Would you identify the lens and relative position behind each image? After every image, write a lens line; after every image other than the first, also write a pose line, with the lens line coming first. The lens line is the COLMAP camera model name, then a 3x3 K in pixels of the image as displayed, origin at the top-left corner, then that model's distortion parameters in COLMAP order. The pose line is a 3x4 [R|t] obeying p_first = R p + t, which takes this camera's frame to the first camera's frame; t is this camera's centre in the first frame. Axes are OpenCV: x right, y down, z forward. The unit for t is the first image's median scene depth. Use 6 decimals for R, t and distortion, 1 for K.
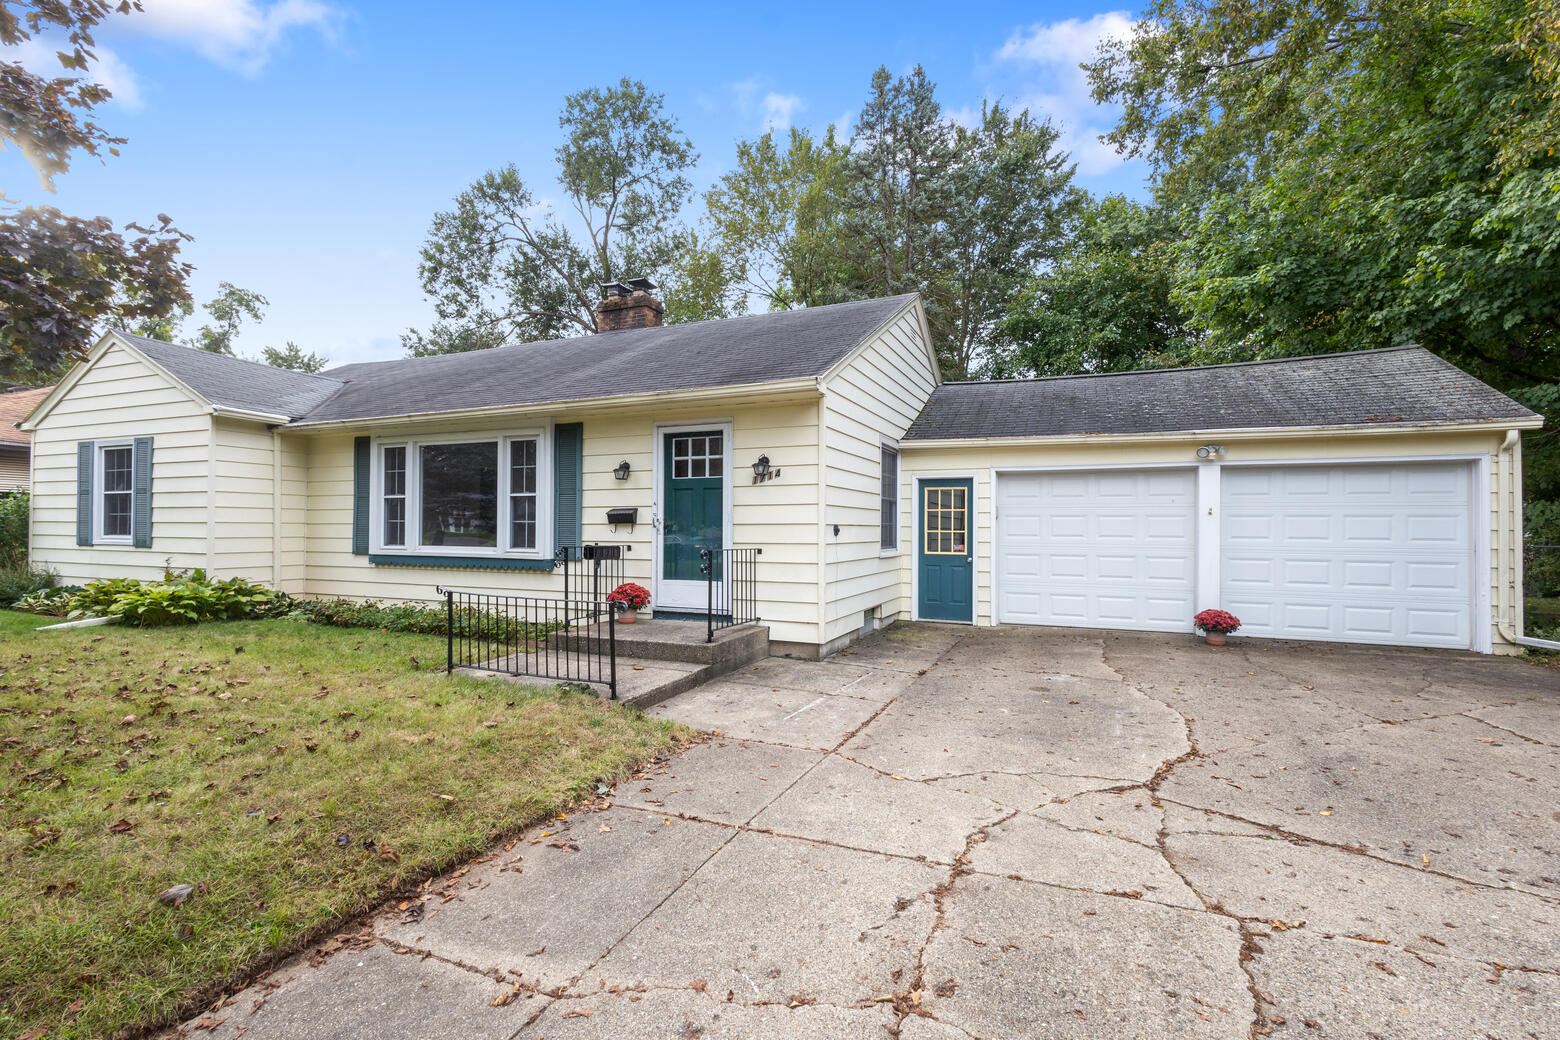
lens RADIAL K [[717.9, 0, 788.2], [0, 717.9, 521.3], [0, 0, 1]] dist [0.009316, -0.002974]
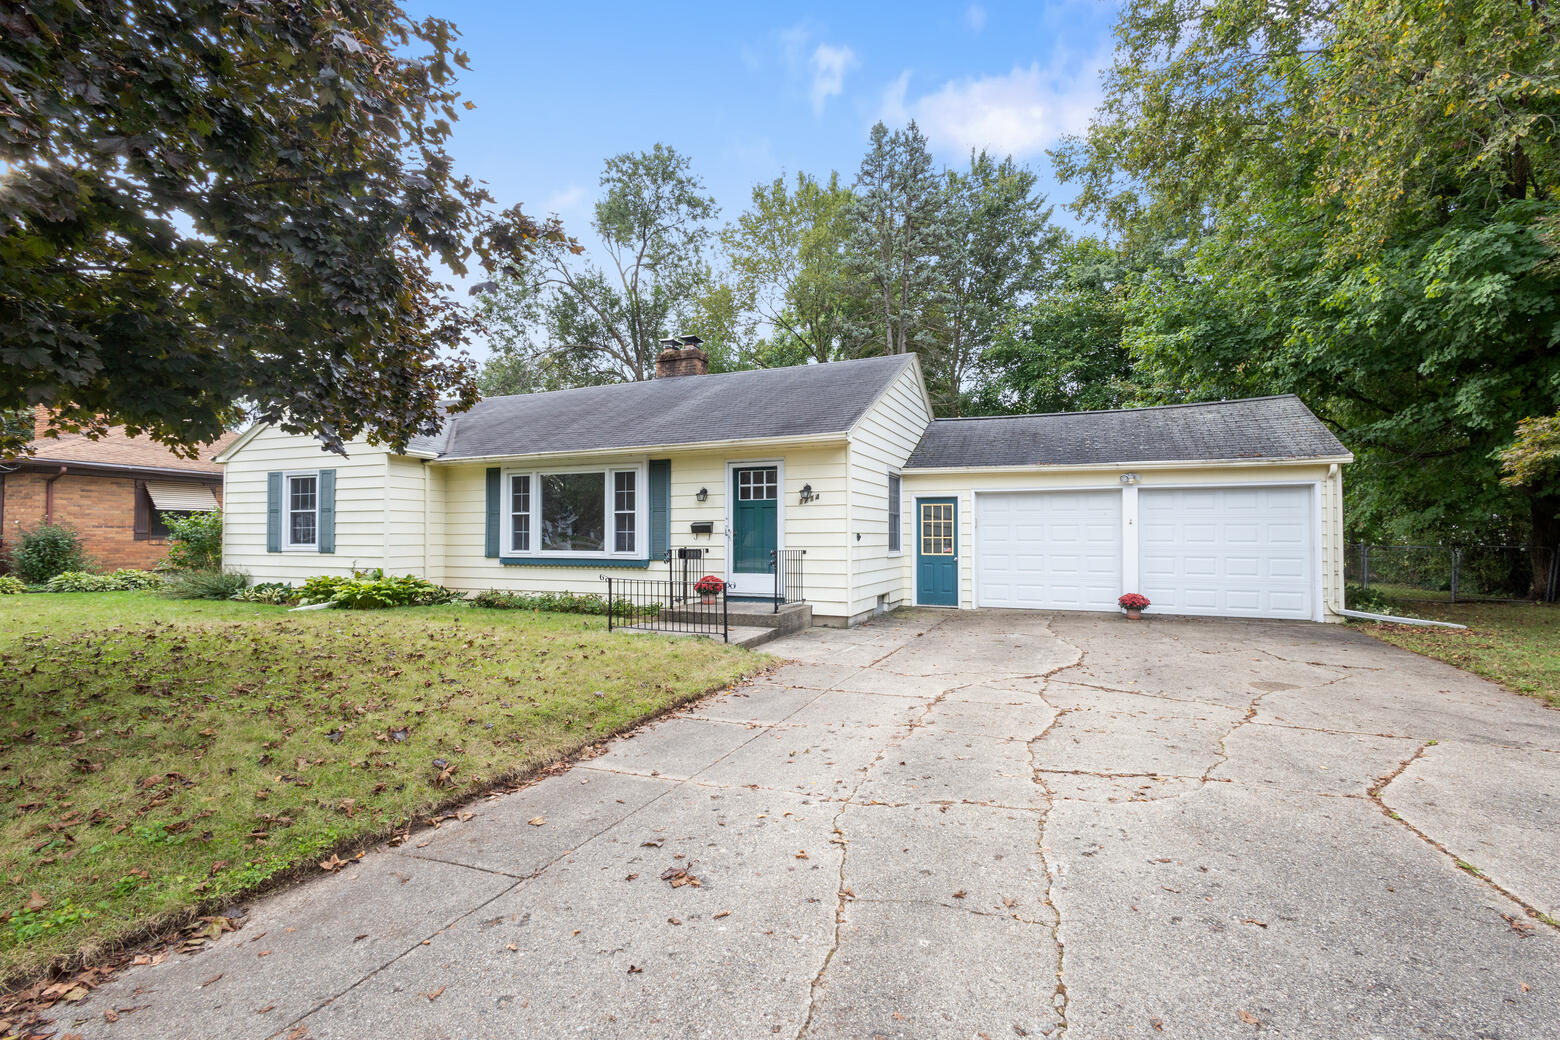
lens RADIAL K [[717.9, 0, 788.3], [0, 717.9, 518.0], [0, 0, 1]] dist [0.009316, -0.002974]
pose [[0.999976, -0.005543, 0.004190, -0.063183], [0.005607, 0.999865, -0.015464, -0.002949], [-0.004104, 0.015487, 0.999872, -0.337923]]
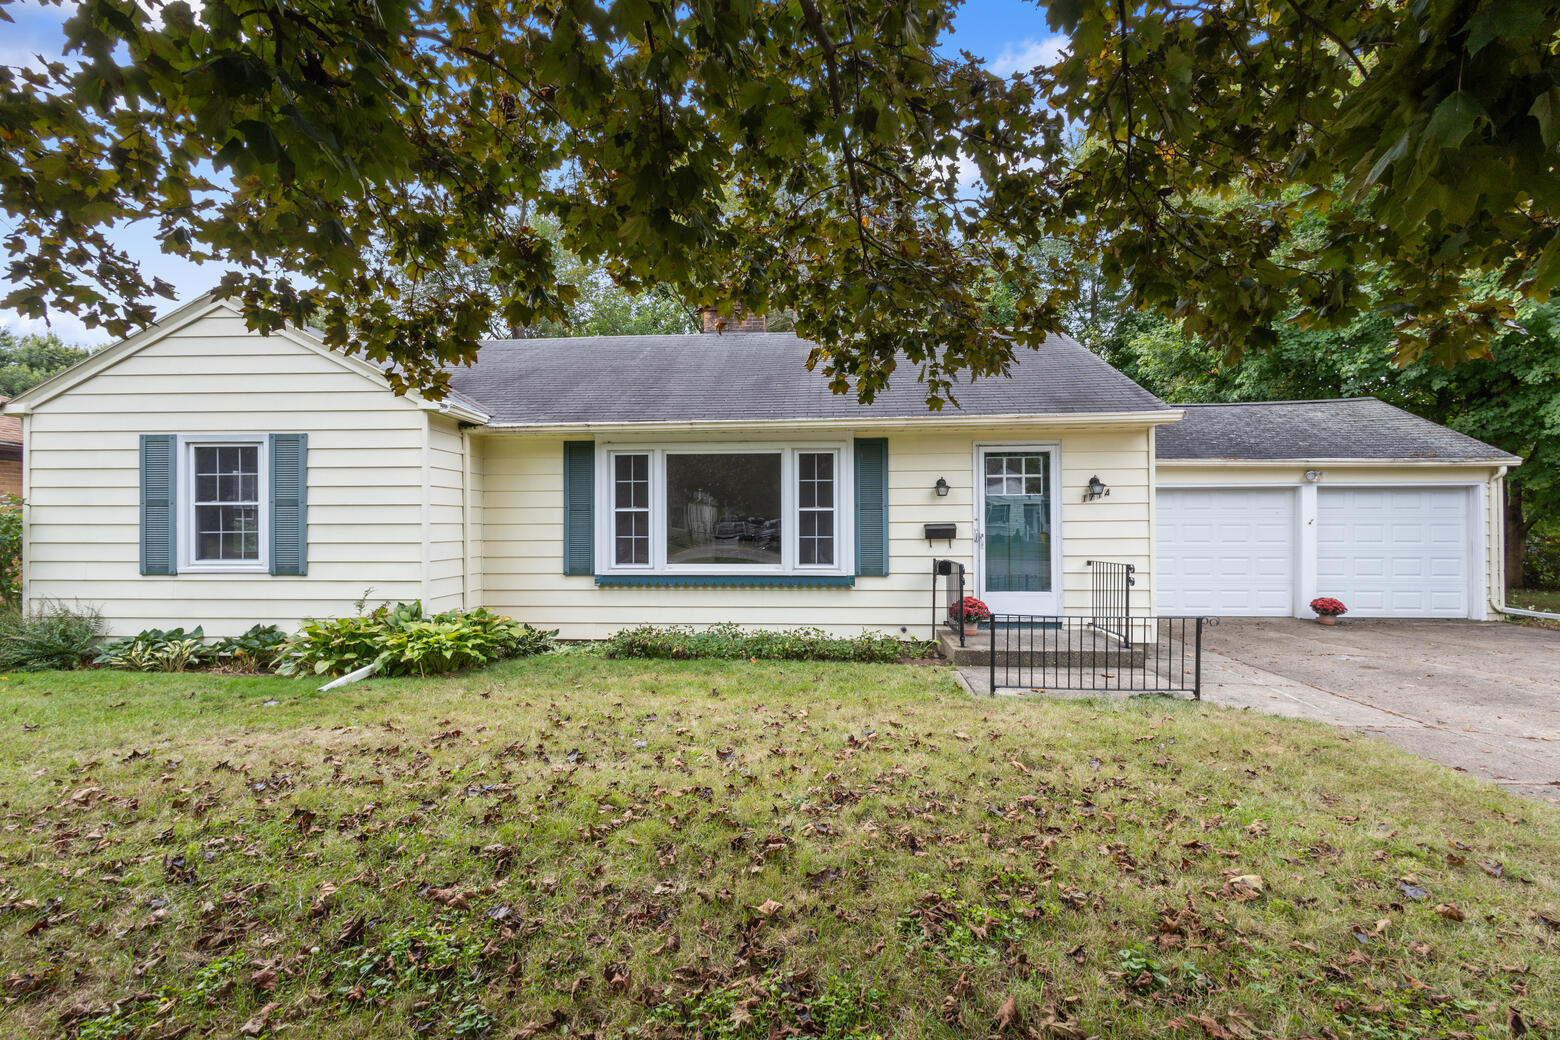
lens RADIAL K [[717.9, 0, 791.3], [0, 717.9, 514.0], [0, 0, 1]] dist [0.009316, -0.002974]
pose [[0.940661, -0.003765, 0.339327, -0.694442], [0.004993, 0.999984, -0.002746, -0.027098], [-0.339311, 0.004277, 0.940664, 0.092226]]
